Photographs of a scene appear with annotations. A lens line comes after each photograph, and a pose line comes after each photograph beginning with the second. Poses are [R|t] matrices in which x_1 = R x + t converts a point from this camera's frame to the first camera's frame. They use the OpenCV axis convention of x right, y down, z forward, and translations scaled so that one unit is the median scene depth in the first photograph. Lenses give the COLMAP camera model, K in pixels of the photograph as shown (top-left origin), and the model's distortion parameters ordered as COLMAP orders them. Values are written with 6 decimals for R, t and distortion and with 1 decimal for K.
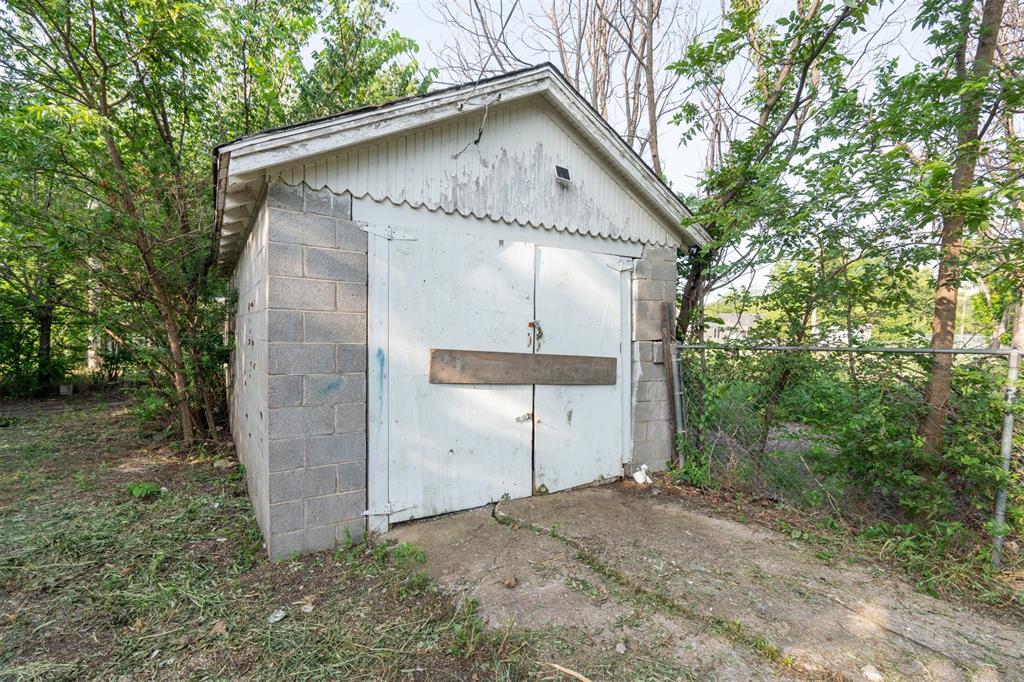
lens RADIAL K [[470.7, 0, 508.3], [0, 470.7, 350.1], [0, 0, 1]] dist [-0.006409, 0.002906]
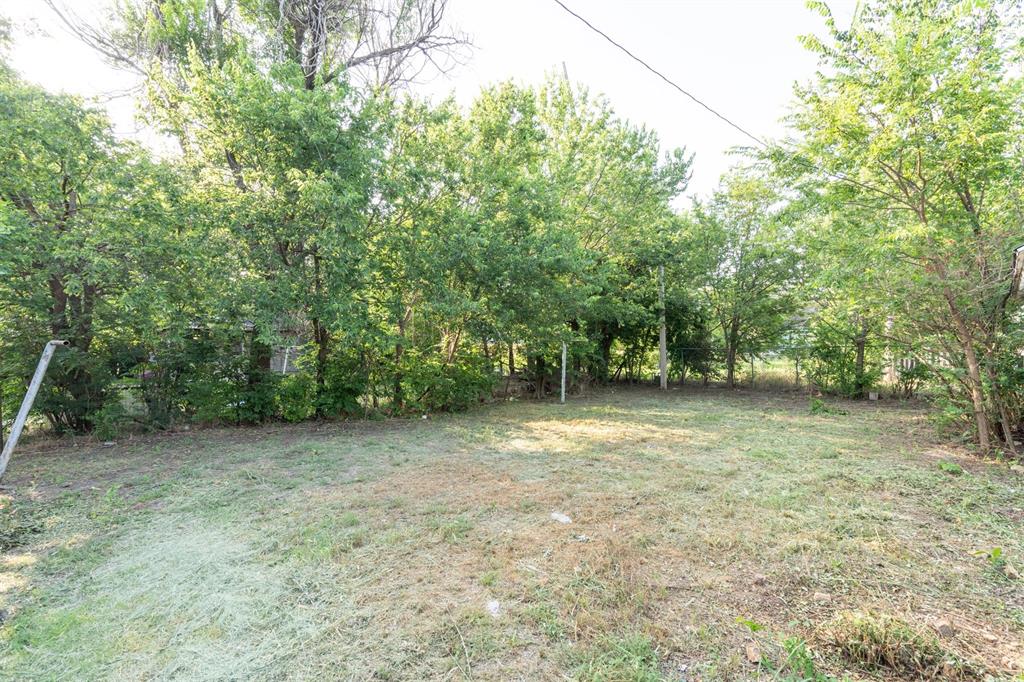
lens RADIAL K [[470.7, 0, 506.3], [0, 470.7, 348.1], [0, 0, 1]] dist [-0.006409, 0.002906]
pose [[0.185215, -0.007580, -0.982669, 0.362661], [-0.026751, 0.999561, -0.012753, -0.013862], [0.982334, 0.028649, 0.184931, -0.572671]]
